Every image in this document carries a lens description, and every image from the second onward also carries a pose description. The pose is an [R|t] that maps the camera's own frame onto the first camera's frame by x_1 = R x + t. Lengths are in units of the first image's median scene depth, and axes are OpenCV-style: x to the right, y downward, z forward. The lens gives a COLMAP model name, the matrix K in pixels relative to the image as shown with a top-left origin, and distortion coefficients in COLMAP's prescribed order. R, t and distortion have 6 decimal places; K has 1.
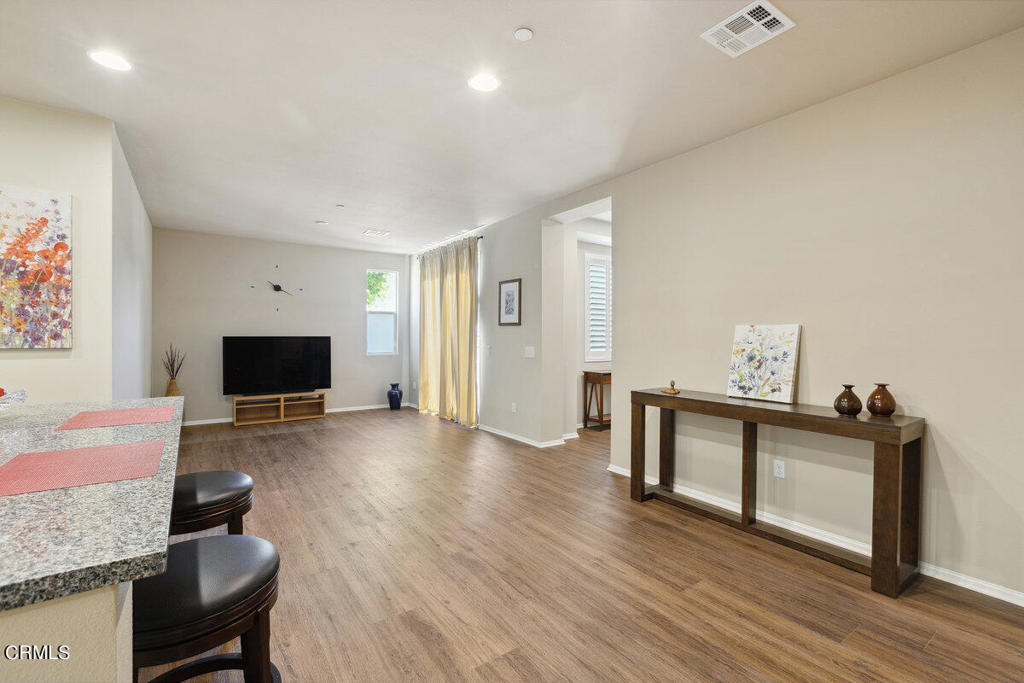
lens RADIAL K [[452.1, 0, 509.2], [0, 452.1, 340.9], [0, 0, 1]] dist [0.001379, -0.001812]
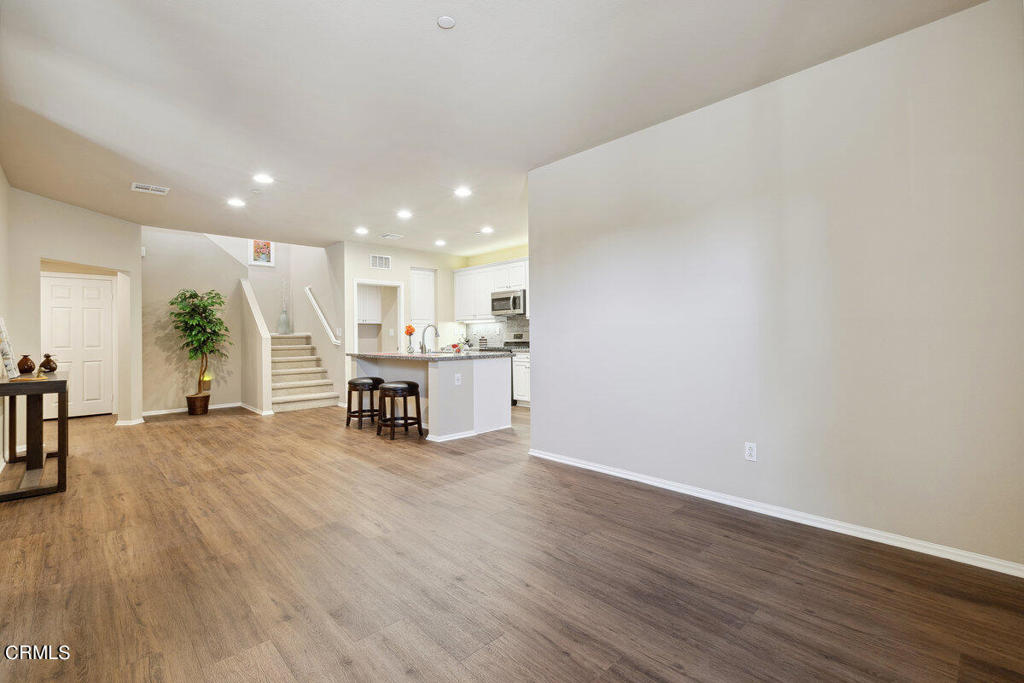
lens RADIAL K [[452.1, 0, 509.9], [0, 452.1, 330.4], [0, 0, 1]] dist [0.001379, -0.001812]
pose [[-0.988334, 0.006364, -0.152166, -0.386643], [0.006612, 0.999978, -0.001122, 0.006884], [0.152155, -0.002115, -0.988354, 1.531453]]
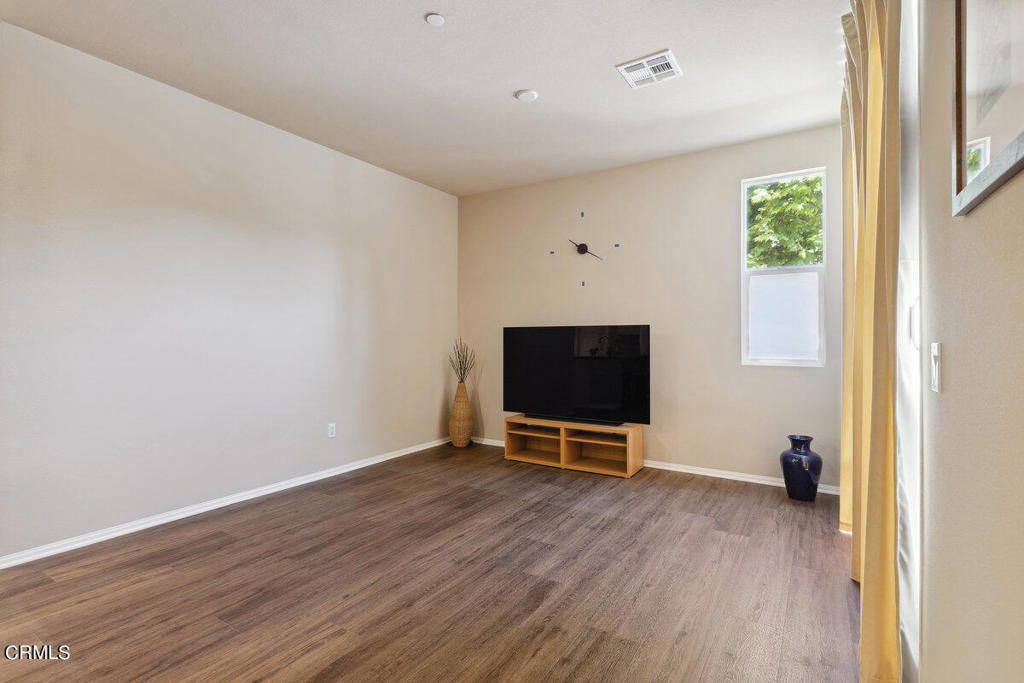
lens RADIAL K [[476.3, 0, 502.5], [0, 476.3, 346.5], [0, 0, 1]] dist [-0.008042, 0.000068]
pose [[0.367474, 0.012889, -0.929944, 0.078869], [-0.006561, 0.999915, 0.011266, 0.014086], [0.930011, 0.001962, 0.367528, 0.946720]]
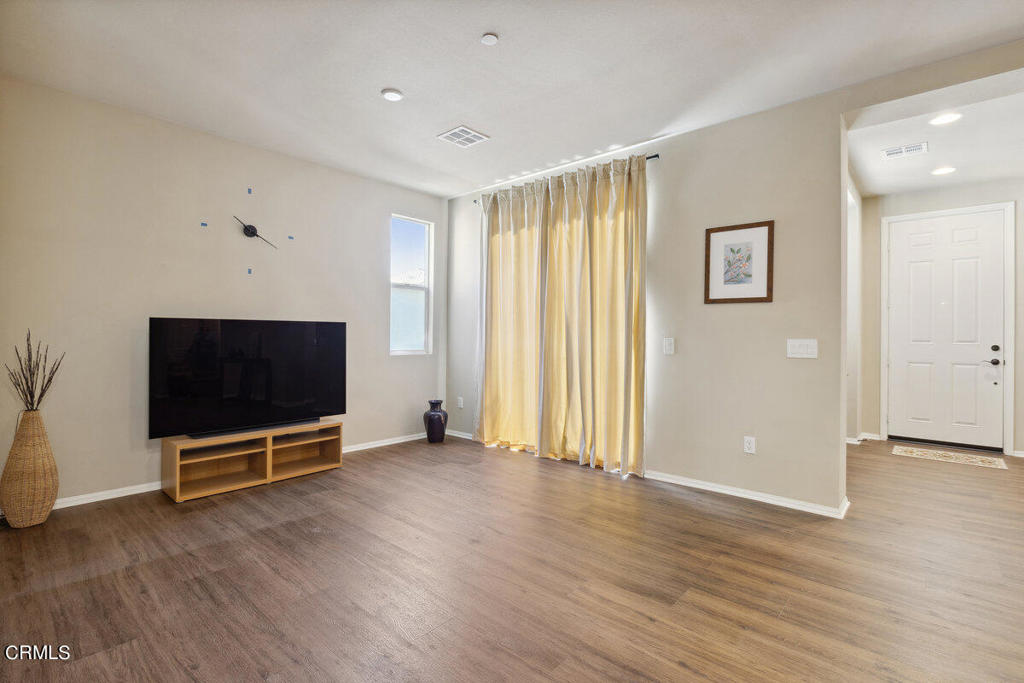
lens RADIAL K [[476.3, 0, 507.6], [0, 476.3, 333.0], [0, 0, 1]] dist [-0.008042, 0.000068]
pose [[0.973590, 0.006649, 0.228205, -0.492418], [-0.003509, 0.999894, -0.014163, 0.016707], [-0.228275, 0.012988, 0.973510, 0.546111]]
